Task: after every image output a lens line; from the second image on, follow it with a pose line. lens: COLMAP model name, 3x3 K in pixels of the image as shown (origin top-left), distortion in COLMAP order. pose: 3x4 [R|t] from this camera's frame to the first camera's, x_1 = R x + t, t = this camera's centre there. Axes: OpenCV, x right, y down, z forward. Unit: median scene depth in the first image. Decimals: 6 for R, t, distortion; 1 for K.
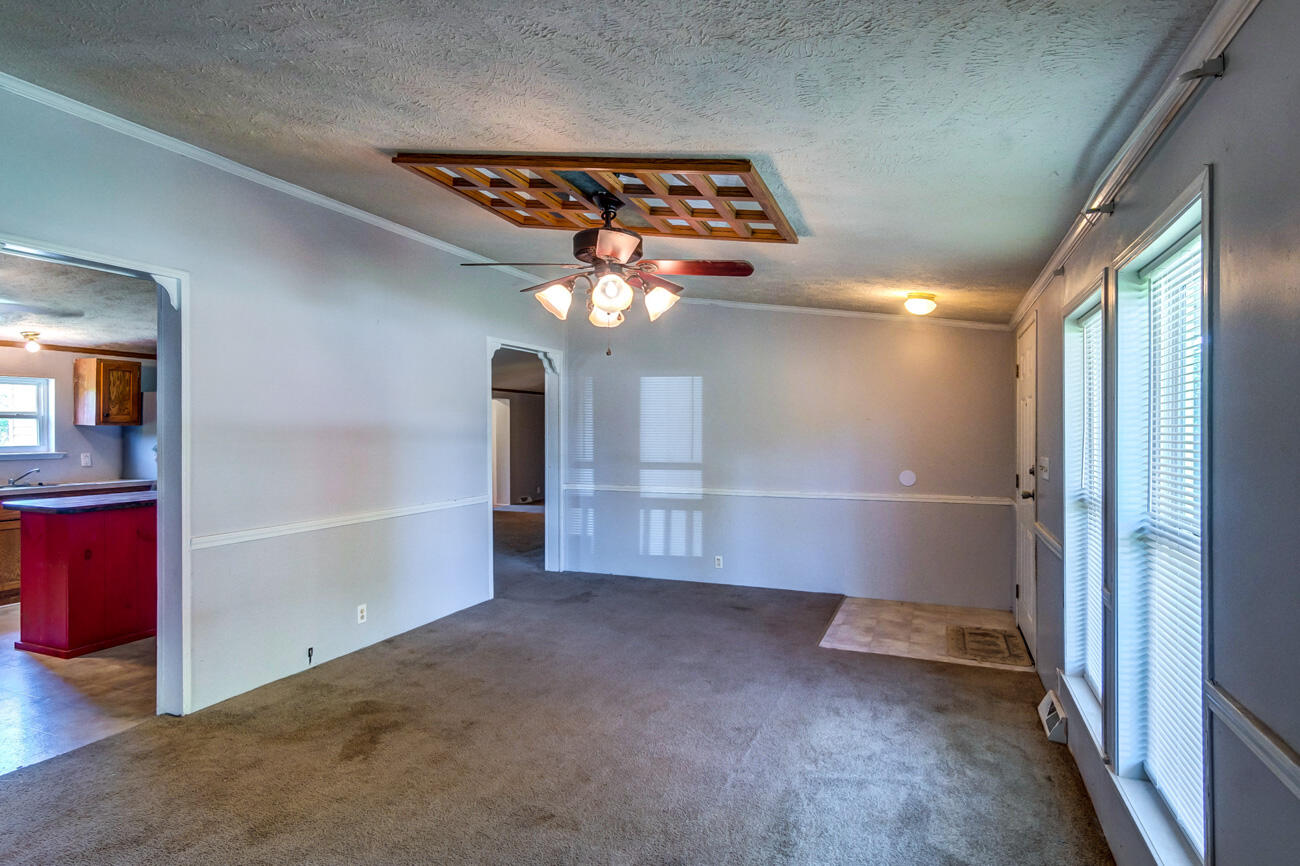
lens RADIAL K [[694.7, 0, 650.0], [0, 694.7, 433.0], [0, 0, 1]] dist [-0.000157, 0.000211]
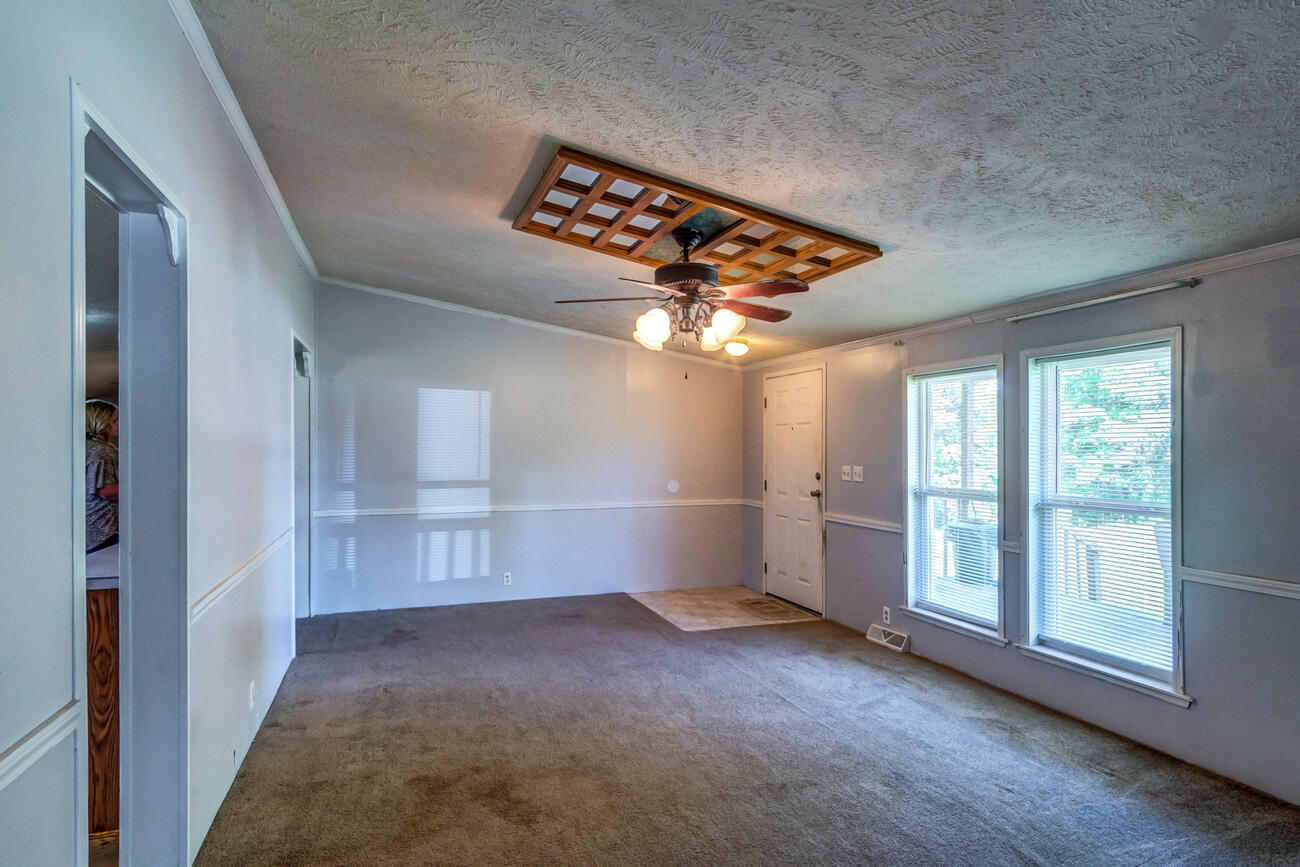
lens RADIAL K [[710.0, 0, 648.9], [0, 710.0, 447.6], [0, 0, 1]] dist [-0.000416, -0.000205]
pose [[0.743614, -0.001109, 0.668609, -0.579488], [0.000725, 0.999999, 0.000852, -0.003638], [-0.668609, -0.000149, 0.743614, 0.146410]]
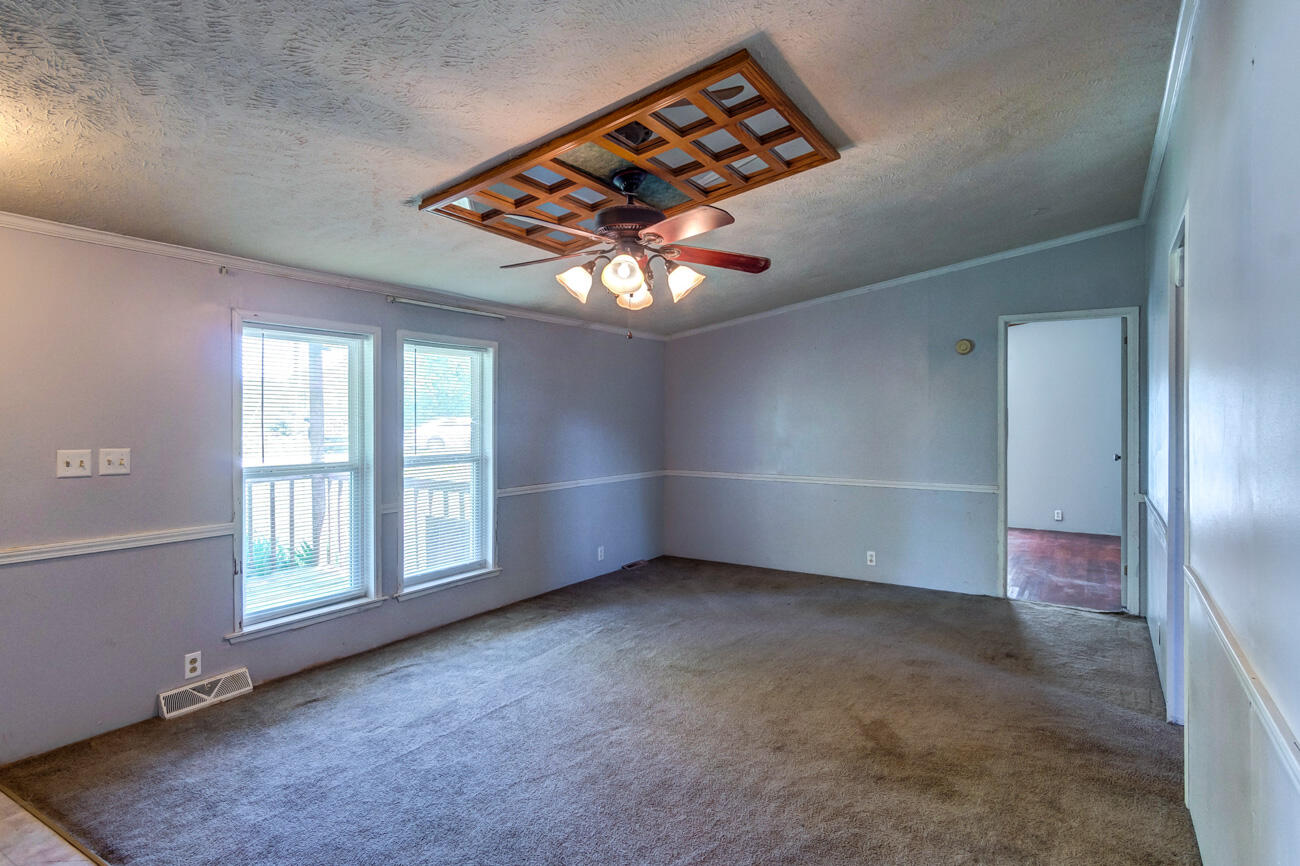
lens RADIAL K [[700.0, 0, 649.8], [0, 700.0, 414.6], [0, 0, 1]] dist [0.001017, 0.000084]
pose [[-0.983600, -0.000703, 0.180362, -0.177718], [-0.001369, 0.999993, -0.003572, -0.002362], [-0.180359, -0.003760, -0.983594, 1.337864]]
